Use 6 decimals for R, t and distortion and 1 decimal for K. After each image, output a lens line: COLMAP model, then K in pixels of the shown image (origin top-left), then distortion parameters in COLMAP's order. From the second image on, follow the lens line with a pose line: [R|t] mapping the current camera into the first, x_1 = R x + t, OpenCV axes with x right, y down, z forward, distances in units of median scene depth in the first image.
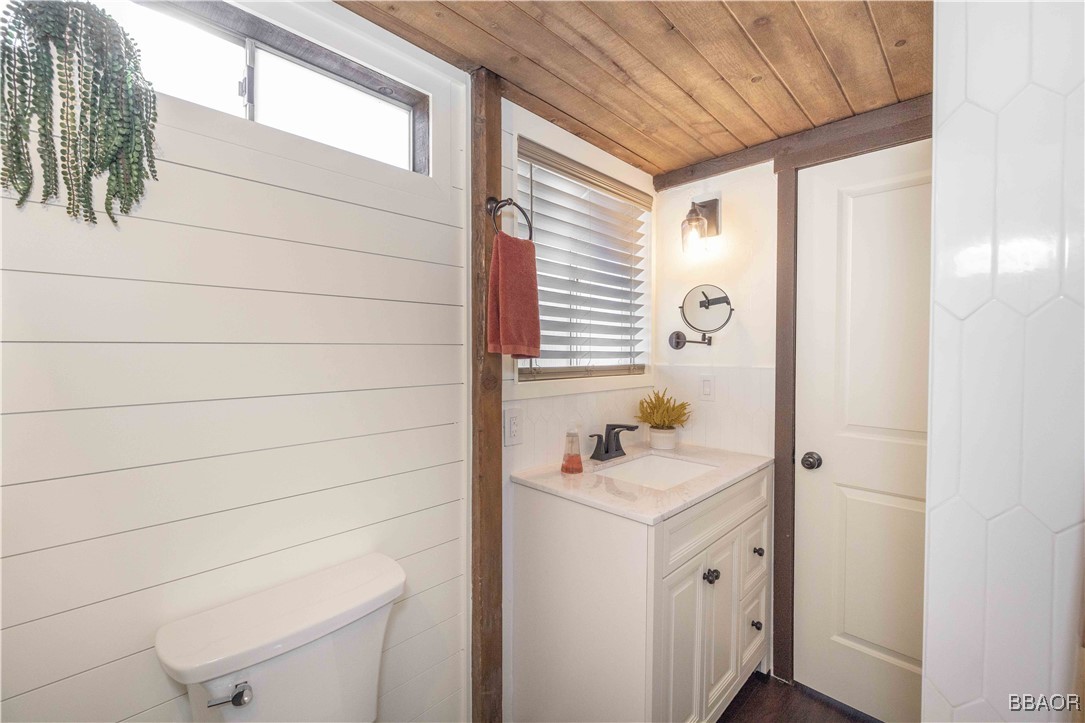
lens RADIAL K [[453.6, 0, 537.4], [0, 453.6, 354.7], [0, 0, 1]] dist [-0.000739, -0.000101]
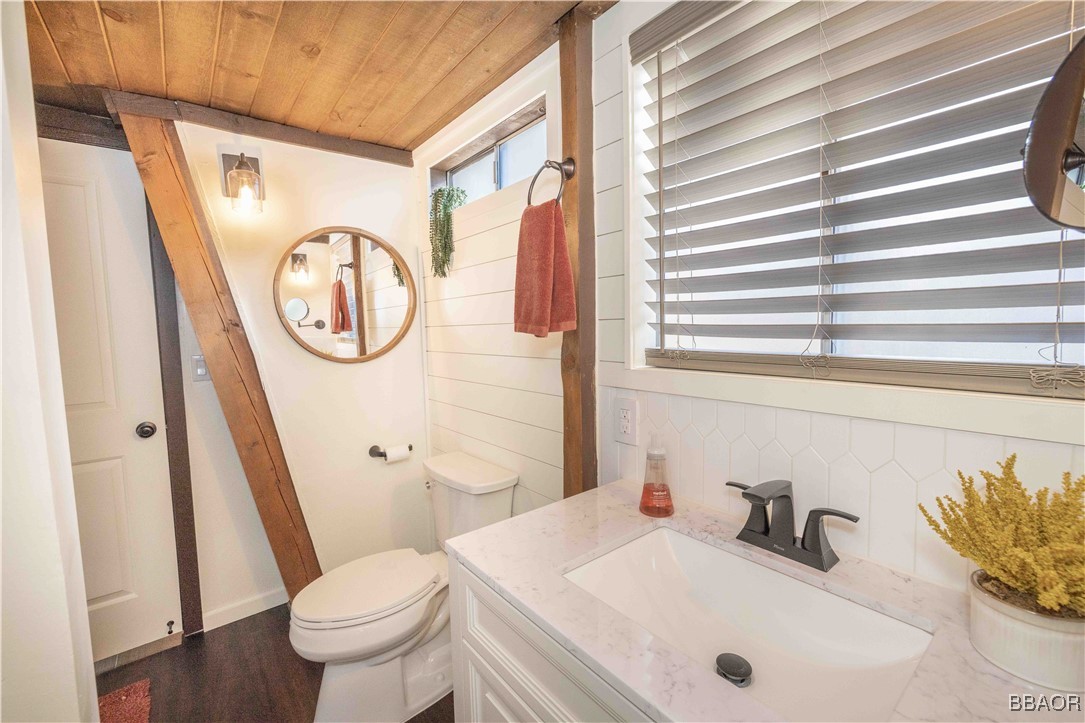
lens RADIAL K [[453.6, 0, 537.4], [0, 453.6, 354.7], [0, 0, 1]] dist [-0.000739, -0.000101]
pose [[-0.109514, 0.045893, -0.992925, 0.713921], [-0.007157, 0.998871, 0.046957, 0.004084], [0.993959, 0.012249, -0.109062, 0.906384]]
